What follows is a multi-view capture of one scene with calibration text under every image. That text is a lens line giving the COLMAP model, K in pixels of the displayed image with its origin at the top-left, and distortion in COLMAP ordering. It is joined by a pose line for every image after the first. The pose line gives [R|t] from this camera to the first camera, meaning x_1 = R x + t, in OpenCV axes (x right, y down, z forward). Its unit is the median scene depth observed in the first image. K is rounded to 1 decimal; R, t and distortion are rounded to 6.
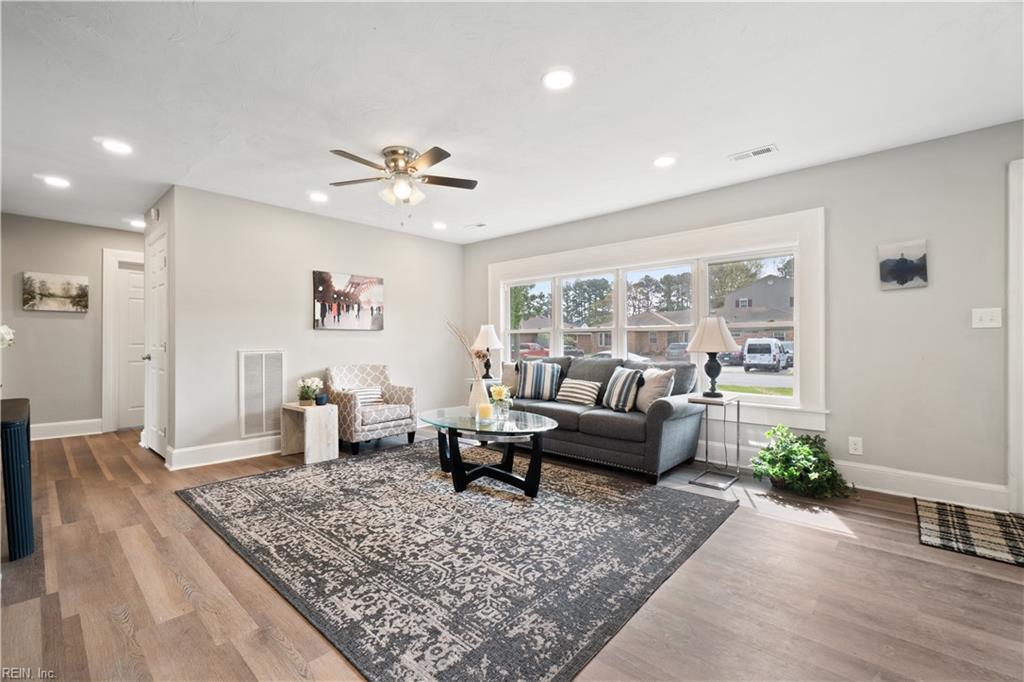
lens RADIAL K [[437.8, 0, 510.5], [0, 437.8, 341.6], [0, 0, 1]] dist [-0.002003, -0.000357]
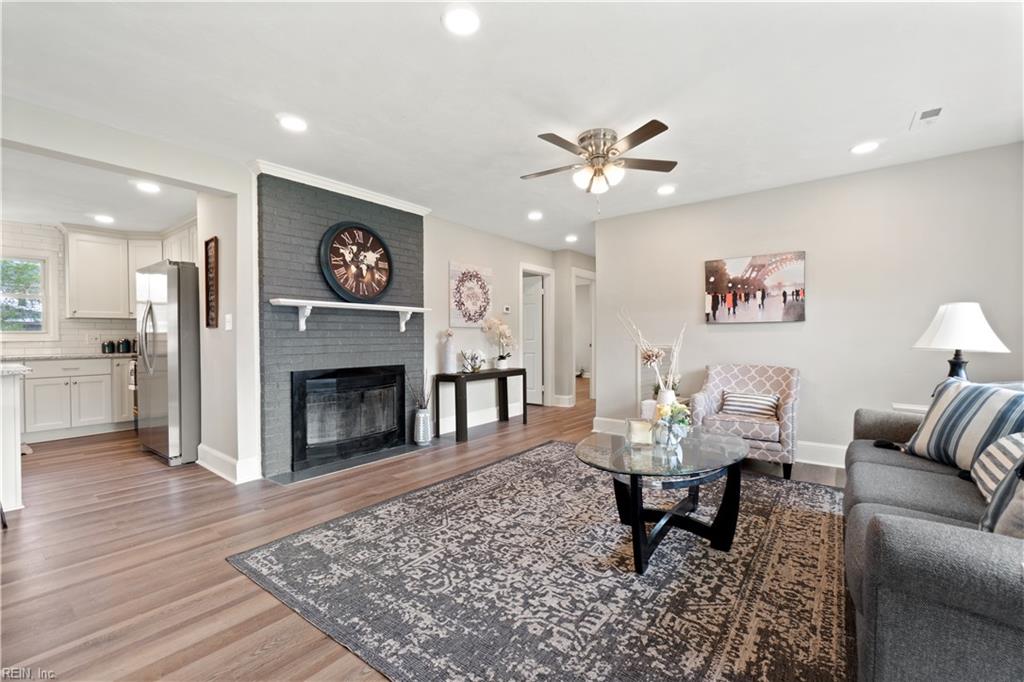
lens RADIAL K [[437.8, 0, 496.0], [0, 437.8, 341.3], [0, 0, 1]] dist [-0.002003, -0.000357]
pose [[0.062588, 0.007237, -0.998013, 0.801011], [0.003007, 0.999968, 0.007440, 0.001119], [0.998035, -0.003467, 0.062564, 0.857012]]
